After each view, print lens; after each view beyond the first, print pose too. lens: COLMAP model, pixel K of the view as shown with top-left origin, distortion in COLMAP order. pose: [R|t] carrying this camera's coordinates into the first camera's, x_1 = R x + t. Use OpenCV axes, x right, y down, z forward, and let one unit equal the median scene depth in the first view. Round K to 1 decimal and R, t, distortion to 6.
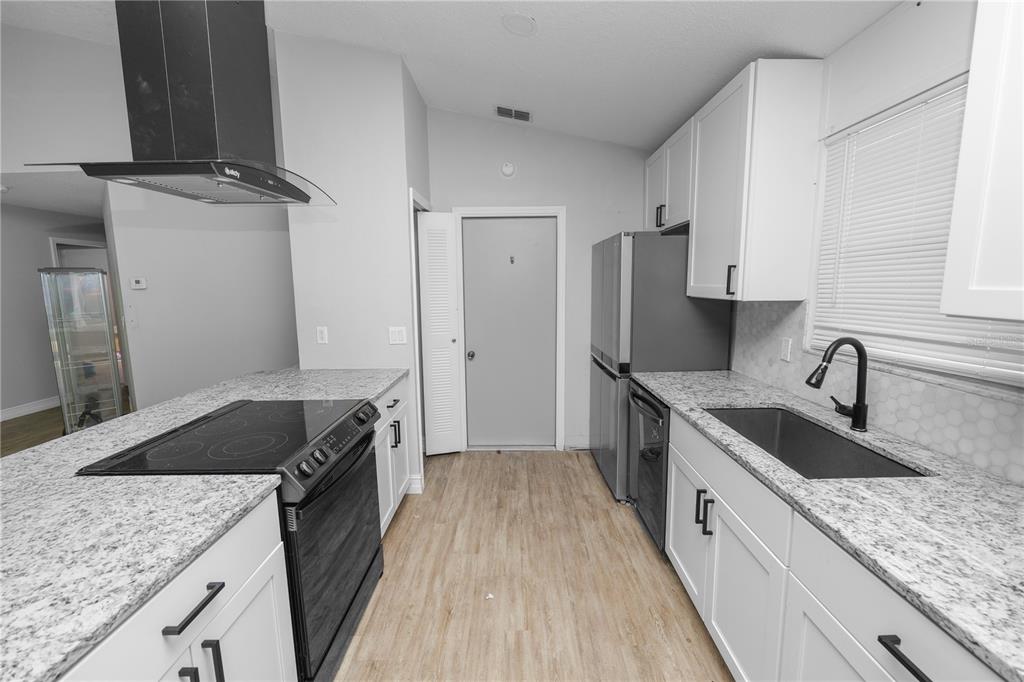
lens RADIAL K [[415.6, 0, 512.3], [0, 415.6, 337.7], [0, 0, 1]] dist [-0.014918, 0.000471]
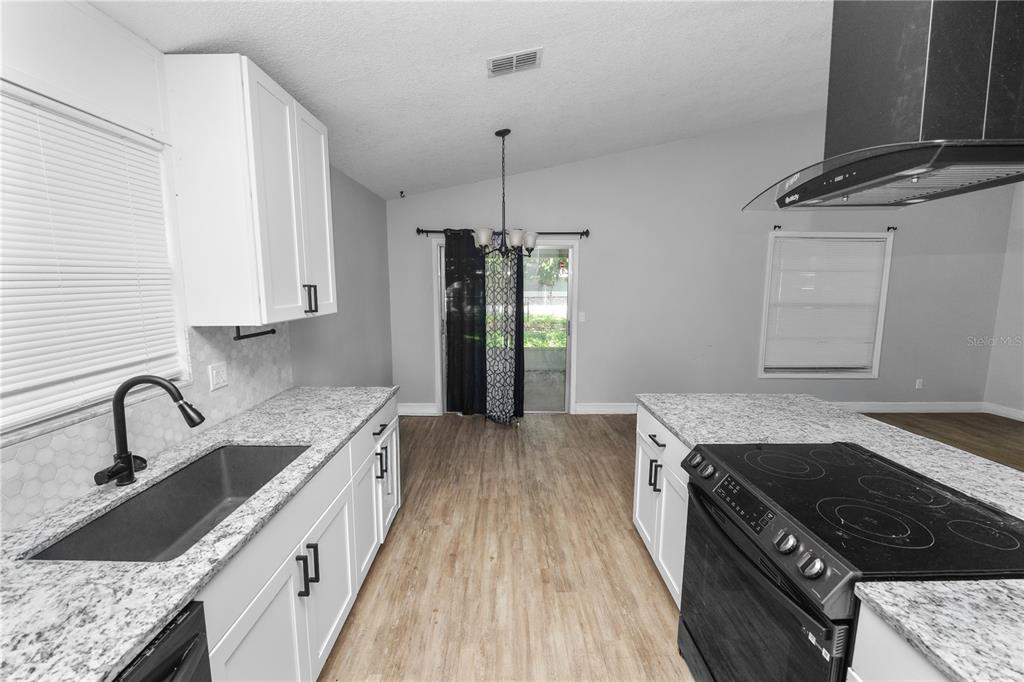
lens RADIAL K [[415.6, 0, 512.3], [0, 415.6, 337.7], [0, 0, 1]] dist [-0.014918, 0.000471]
pose [[-0.999687, 0.014019, -0.020711, 0.045187], [0.008136, 0.965381, 0.260717, -0.322301], [0.023649, 0.260467, -0.965193, 1.965903]]
